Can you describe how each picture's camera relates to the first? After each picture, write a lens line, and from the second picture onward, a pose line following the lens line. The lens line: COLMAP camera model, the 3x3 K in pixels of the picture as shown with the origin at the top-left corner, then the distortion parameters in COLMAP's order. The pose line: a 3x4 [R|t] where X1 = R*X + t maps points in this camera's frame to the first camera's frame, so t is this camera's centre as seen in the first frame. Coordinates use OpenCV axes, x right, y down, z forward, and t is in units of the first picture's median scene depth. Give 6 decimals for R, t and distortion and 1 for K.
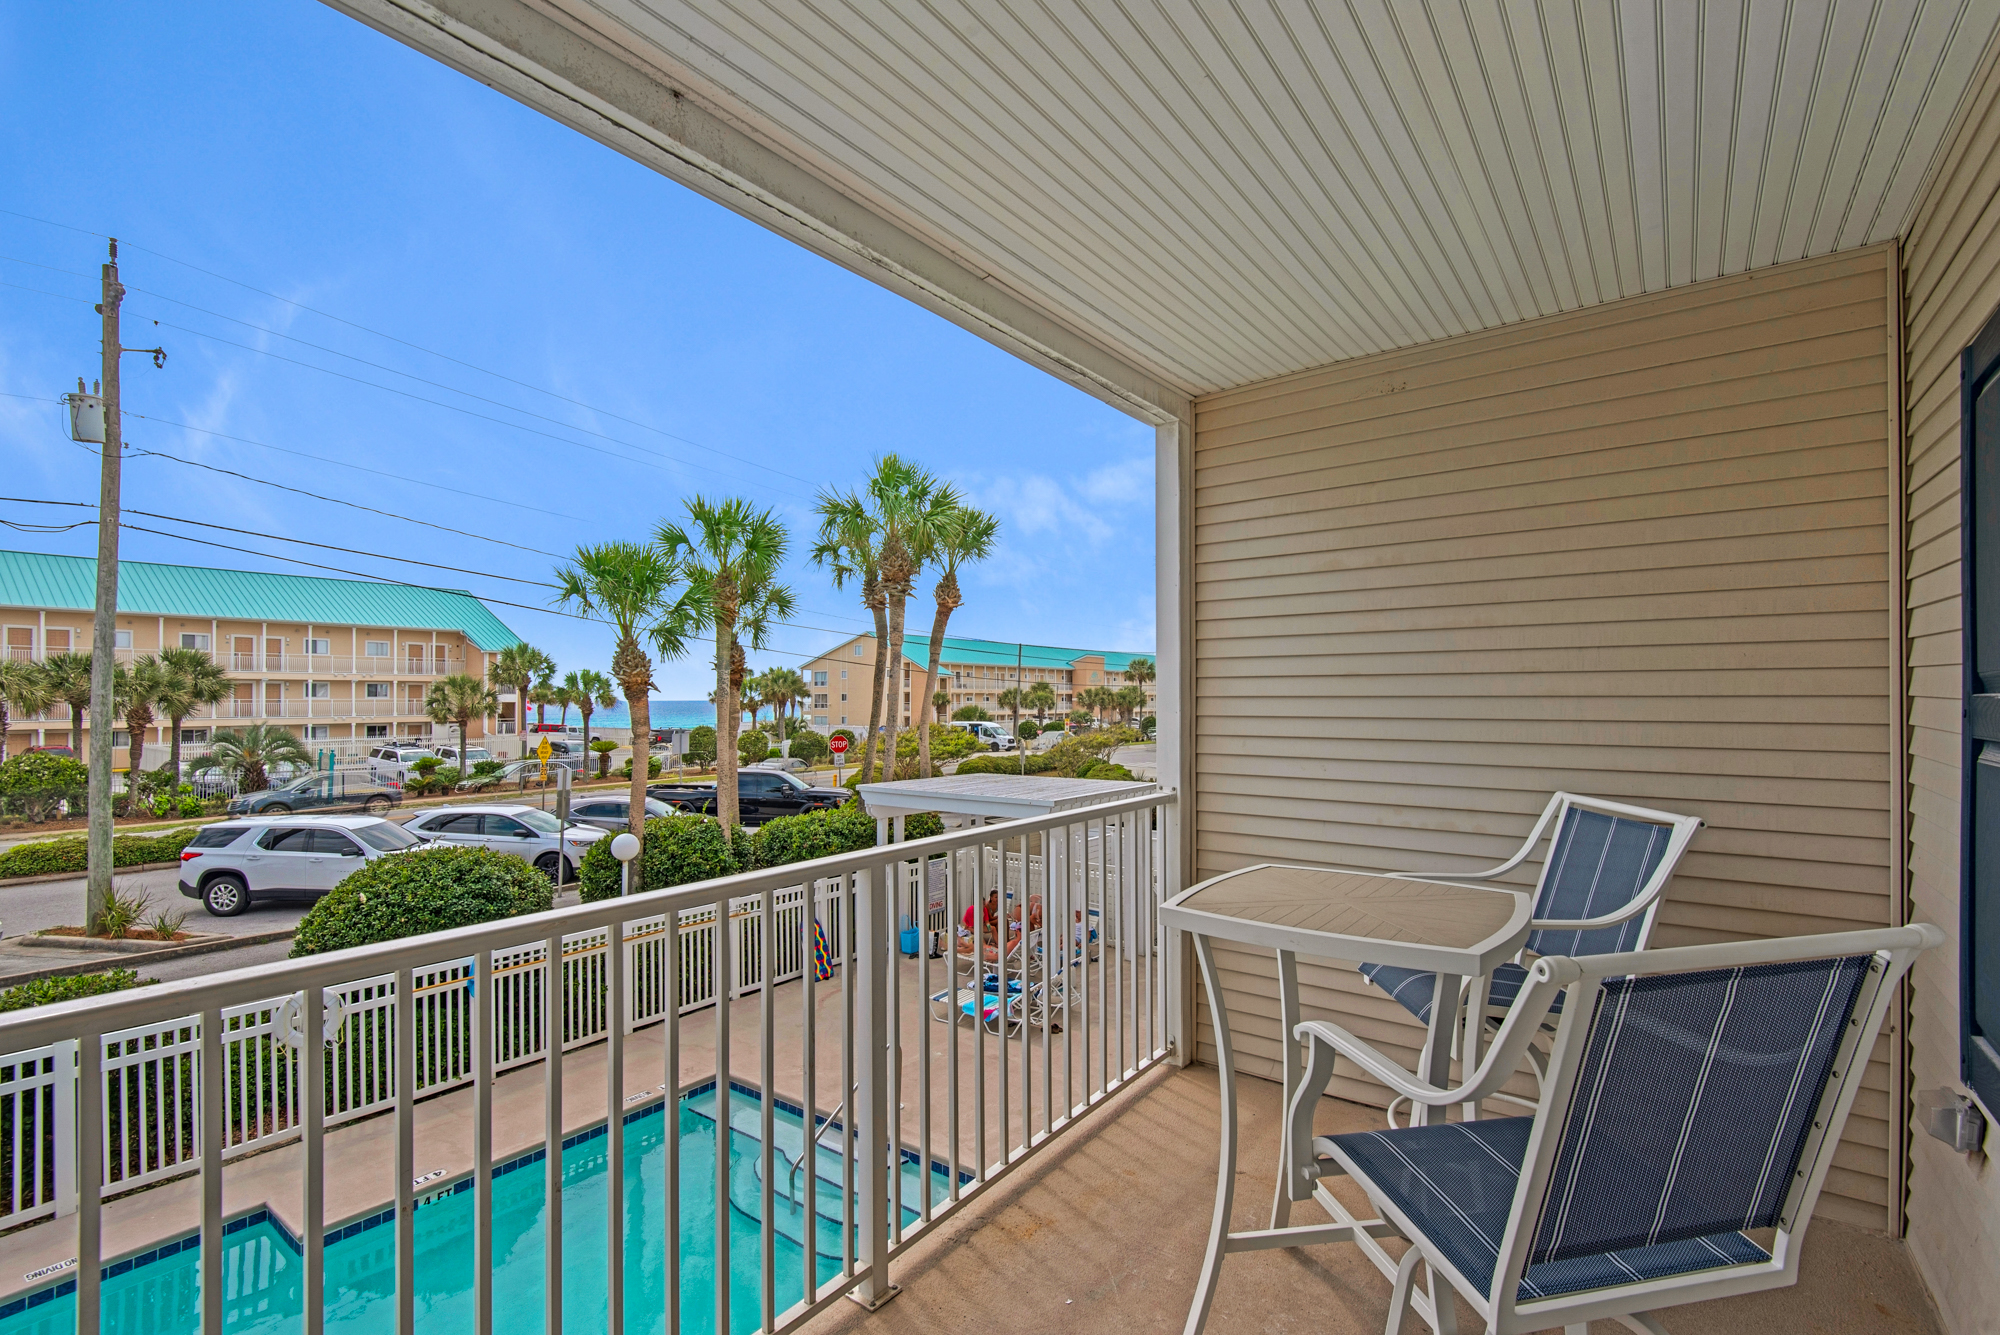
lens RADIAL K [[942.2, 0, 988.5], [0, 942.2, 670.3], [0, 0, 1]] dist [0.023384, -0.007311]
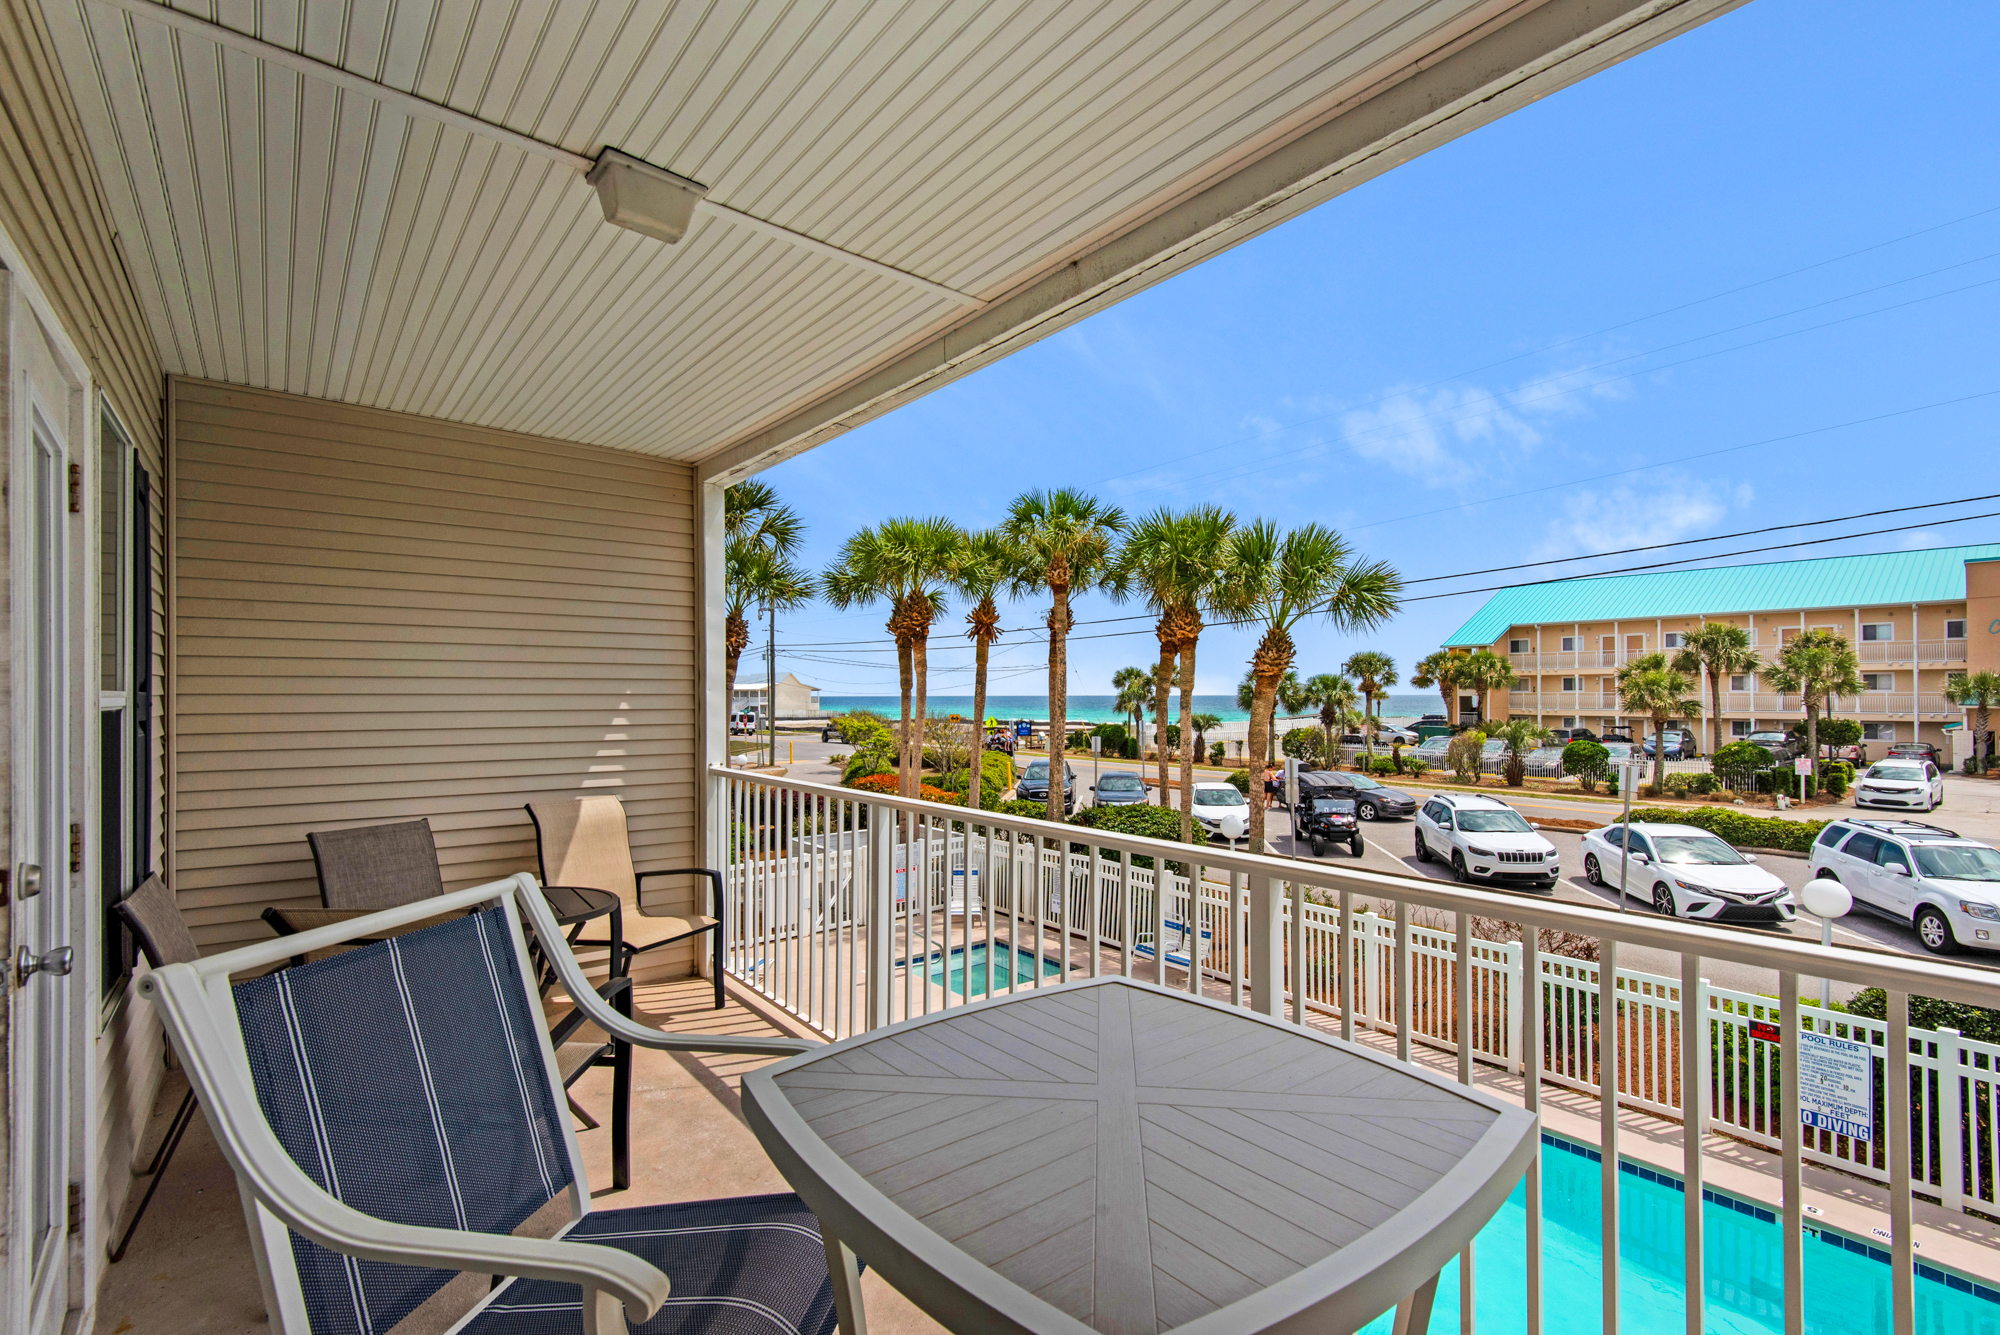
lens RADIAL K [[942.2, 0, 991.3], [0, 942.2, 677.5], [0, 0, 1]] dist [0.023384, -0.007311]
pose [[-0.271739, -0.011817, -0.962299, 0.362615], [0.027510, 0.999421, -0.020041, 0.011330], [0.961978, -0.031918, -0.271256, 0.429628]]
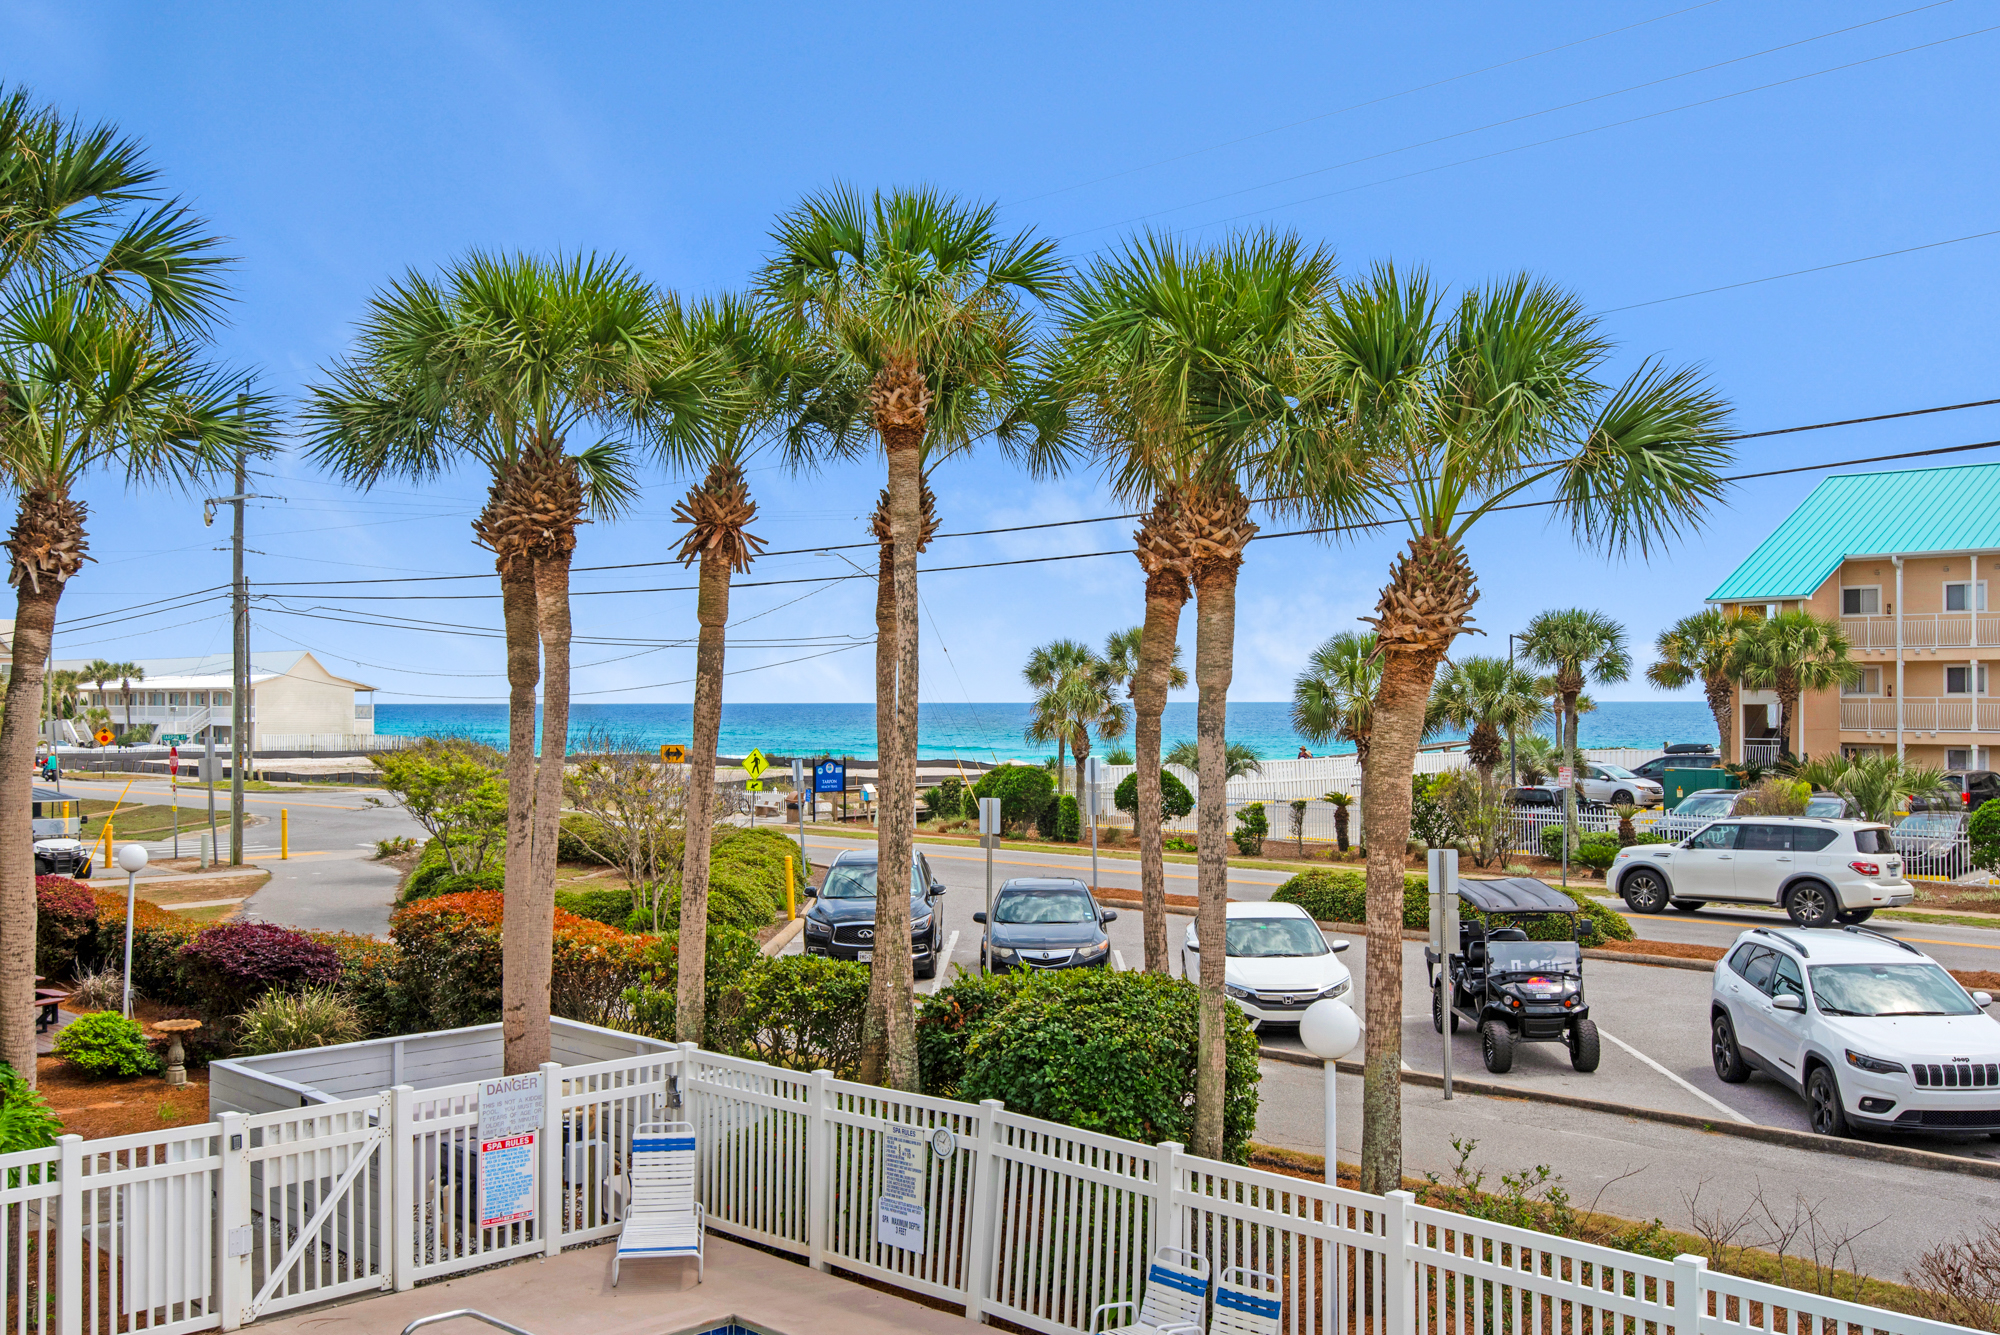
lens RADIAL K [[1888.7, 0, 1010.8], [0, 1888.7, 676.9], [0, 0, 1]] dist [-0.008257, 0.000000]
pose [[-0.151351, -0.007913, -0.988448, -0.151556], [0.026361, 0.999580, -0.012038, 0.016357], [0.988129, -0.027879, -0.151079, 0.339970]]
